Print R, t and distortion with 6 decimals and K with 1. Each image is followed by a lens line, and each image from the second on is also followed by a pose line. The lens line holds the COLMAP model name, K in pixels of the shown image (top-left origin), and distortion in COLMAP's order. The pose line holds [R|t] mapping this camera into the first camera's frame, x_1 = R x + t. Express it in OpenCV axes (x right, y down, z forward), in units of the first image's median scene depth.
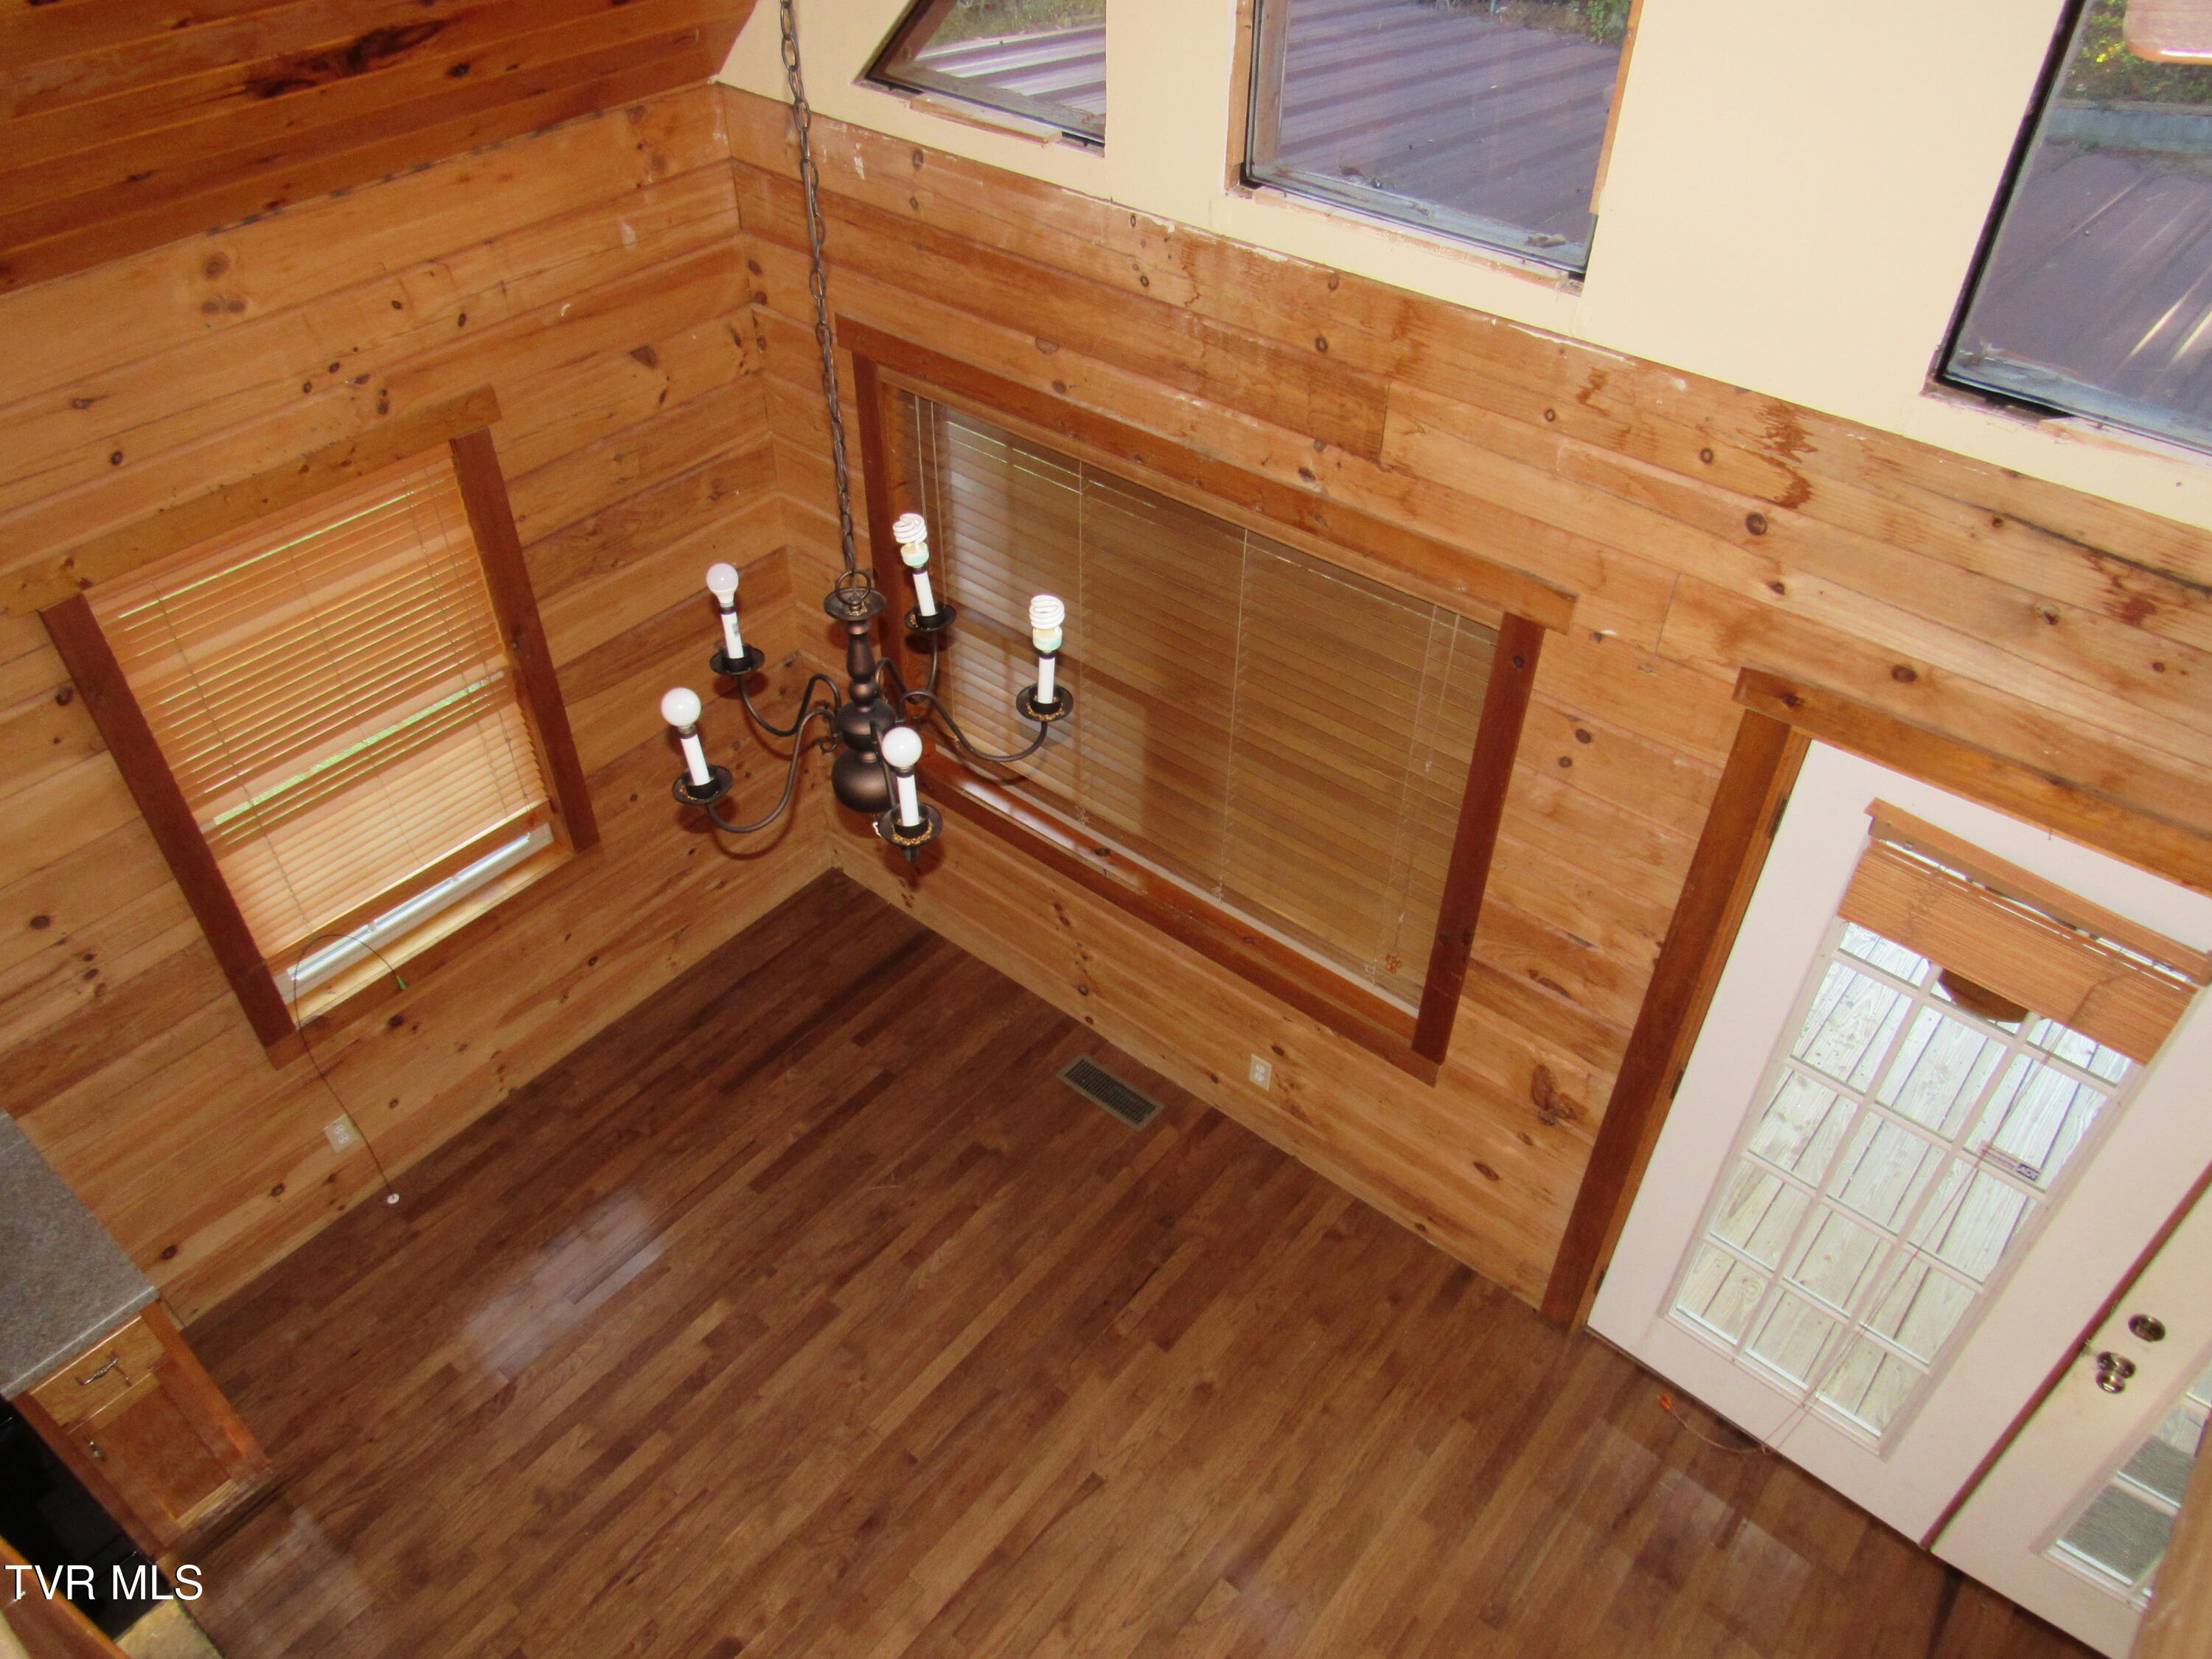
lens RADIAL K [[1576.4, 0, 1098.0], [0, 1576.4, 826.8], [0, 0, 1]] dist [-0.024315, 0.009779]
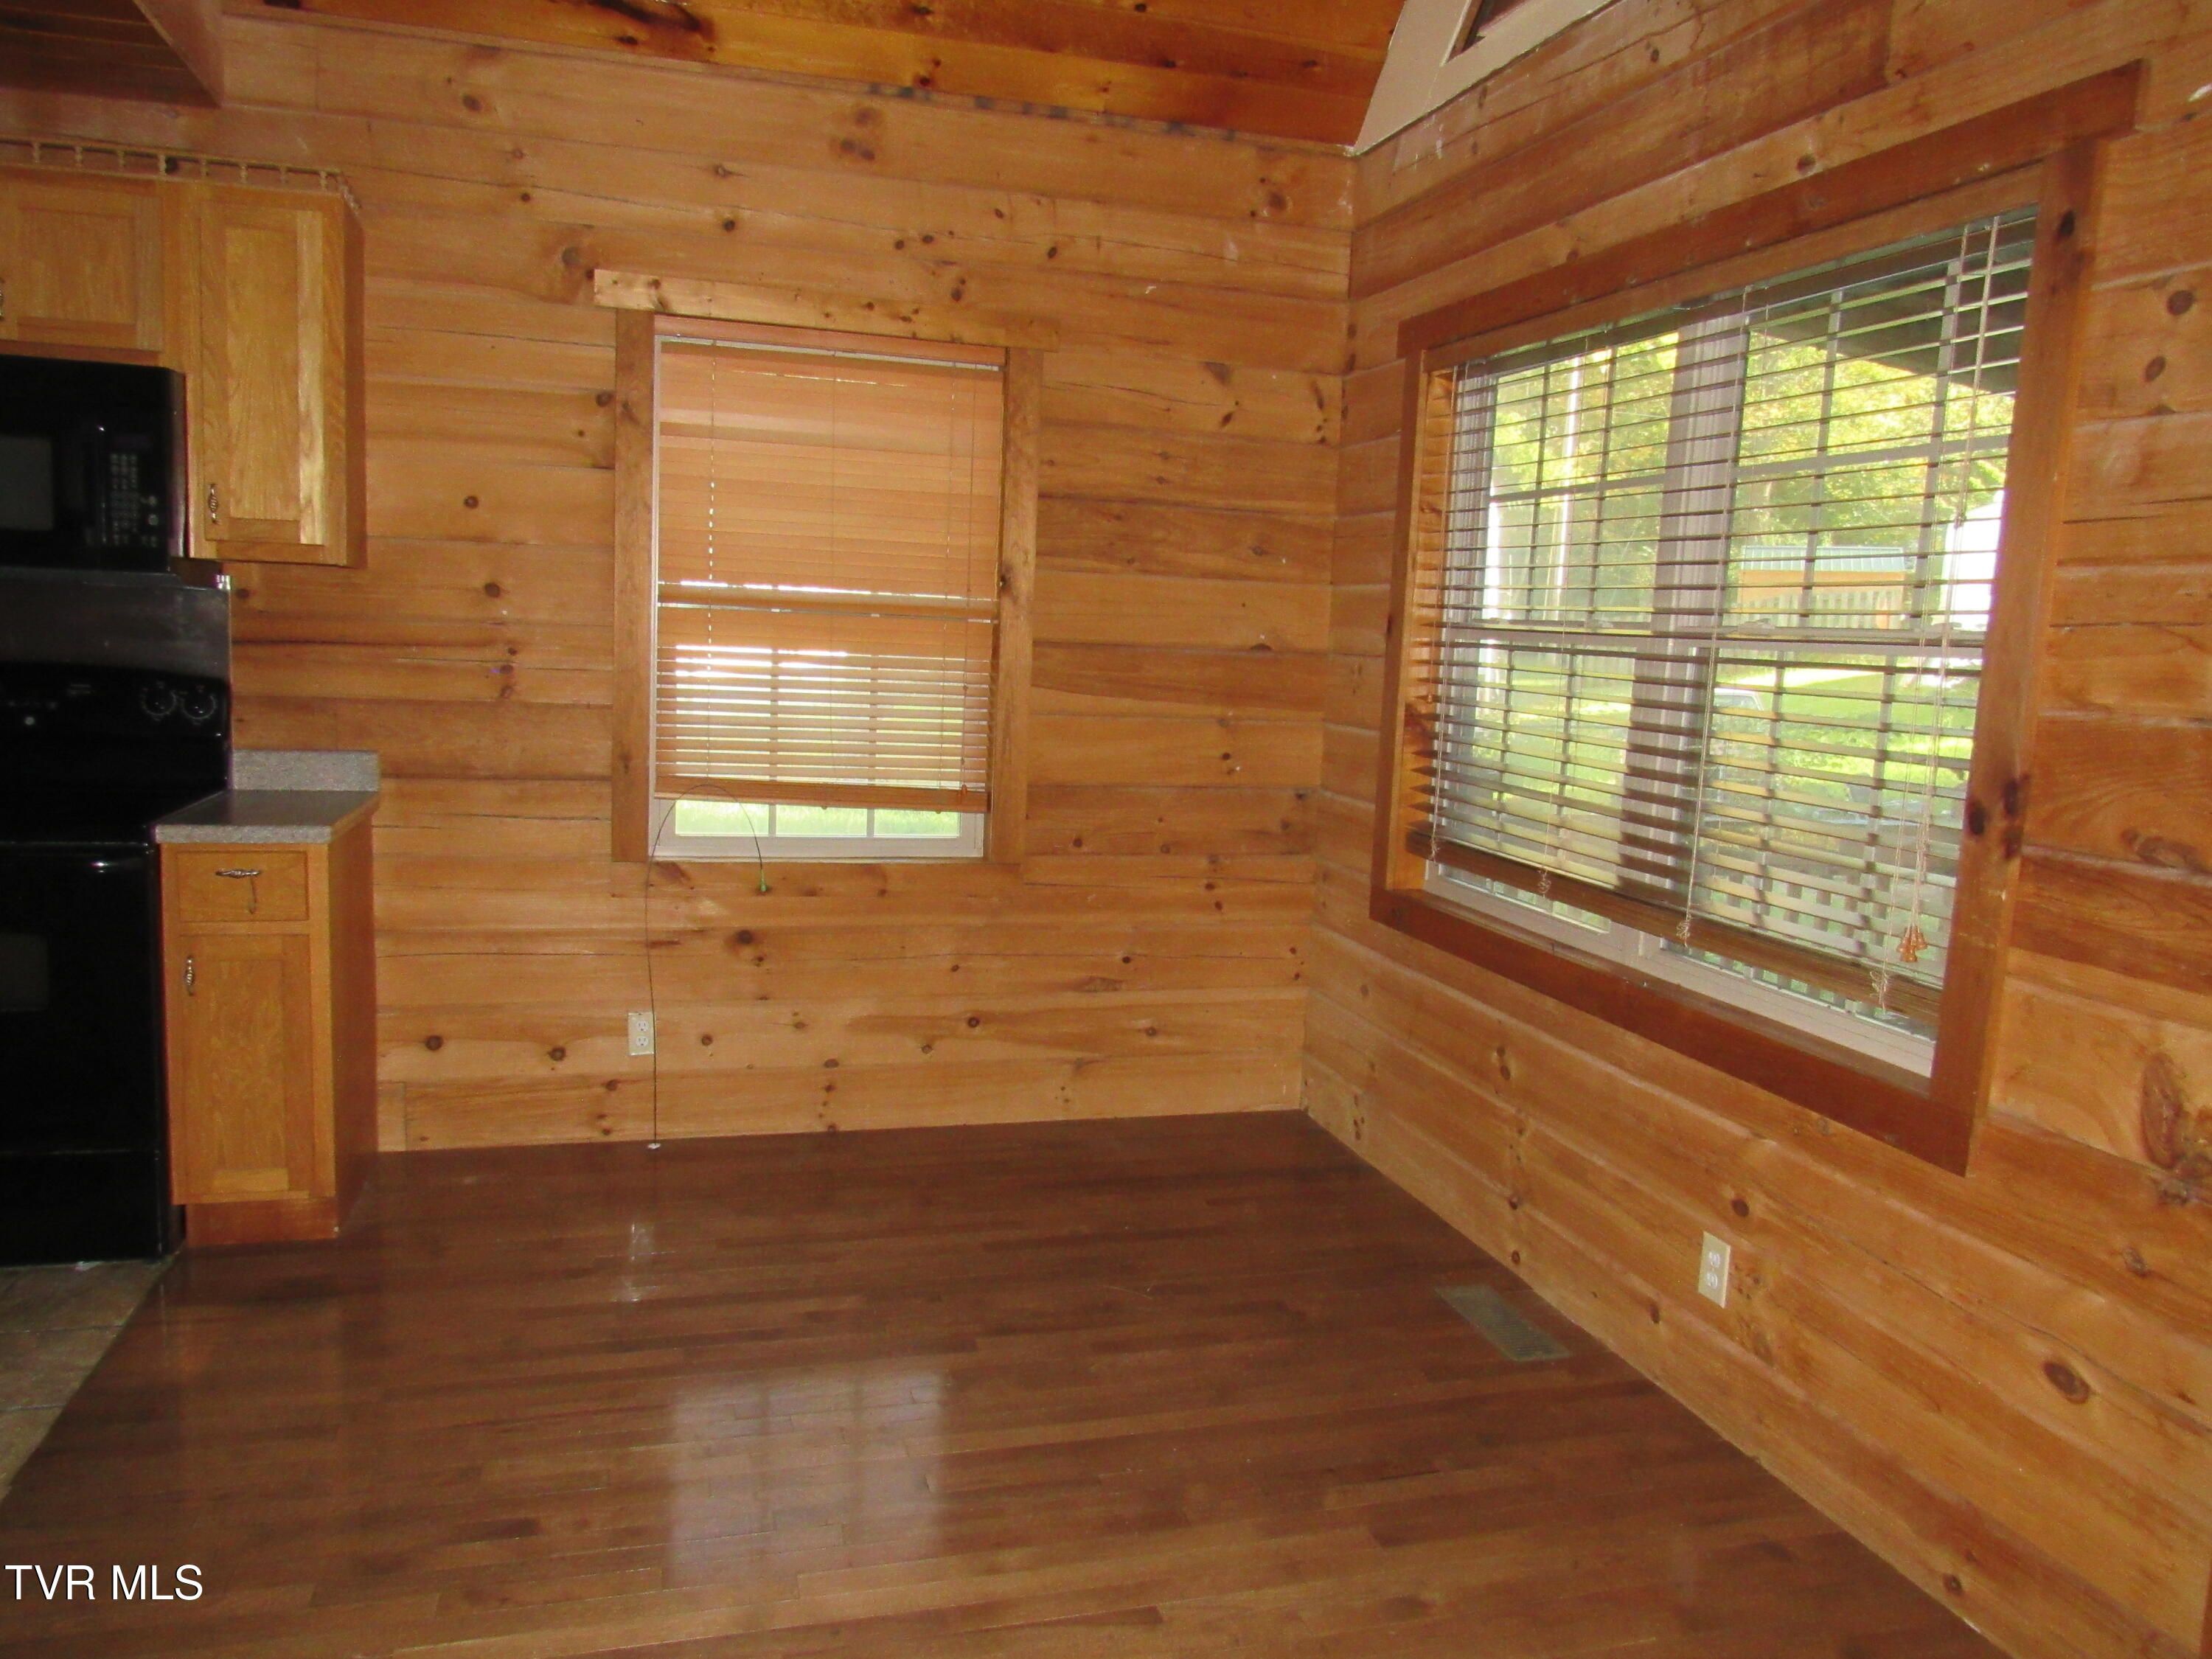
lens RADIAL K [[1576.4, 0, 1111.3], [0, 1576.4, 835.6], [0, 0, 1]] dist [-0.024315, 0.009779]
pose [[0.825427, 0.102887, -0.555054, 0.252605], [-0.401776, 0.797765, -0.449608, 0.426918], [0.396543, 0.594126, 0.699834, 0.417865]]
